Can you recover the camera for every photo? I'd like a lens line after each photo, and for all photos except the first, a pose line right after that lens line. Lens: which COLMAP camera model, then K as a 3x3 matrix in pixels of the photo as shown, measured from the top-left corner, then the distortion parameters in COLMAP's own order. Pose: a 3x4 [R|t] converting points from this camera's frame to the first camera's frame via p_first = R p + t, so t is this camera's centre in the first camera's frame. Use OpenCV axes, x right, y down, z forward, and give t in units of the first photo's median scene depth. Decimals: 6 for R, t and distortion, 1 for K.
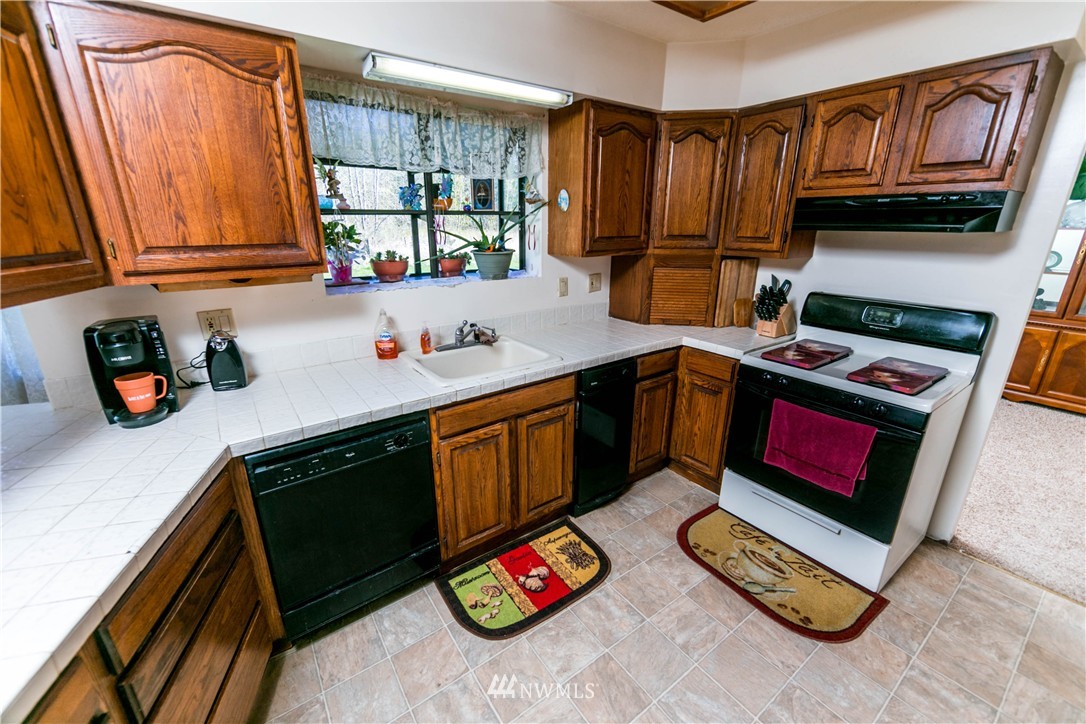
lens RADIAL K [[440.4, 0, 543.0], [0, 440.4, 362.0], [0, 0, 1]] dist [-0.002298, 0.000116]
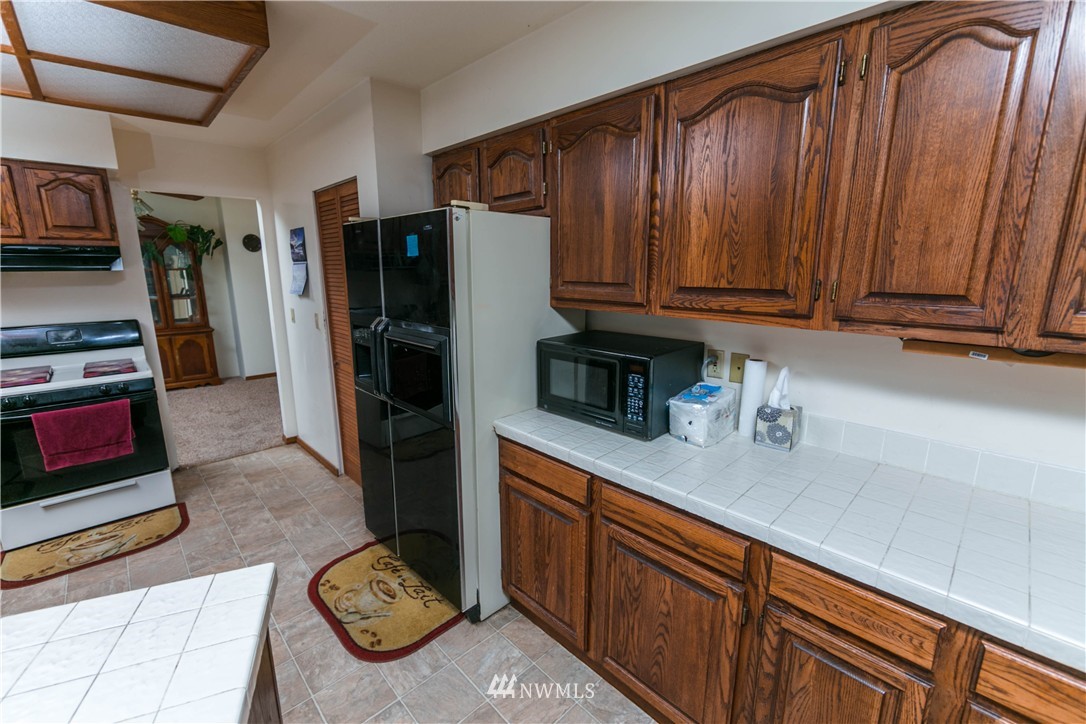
lens RADIAL K [[456.0, 0, 543.0], [0, 456.0, 362.0], [0, 0, 1]] dist [-0.016811, -0.000034]
pose [[-0.142195, -0.209988, 0.967308, -0.822123], [0.299226, 0.922398, 0.244225, 0.077506], [-0.943528, 0.324172, -0.068326, -0.244952]]
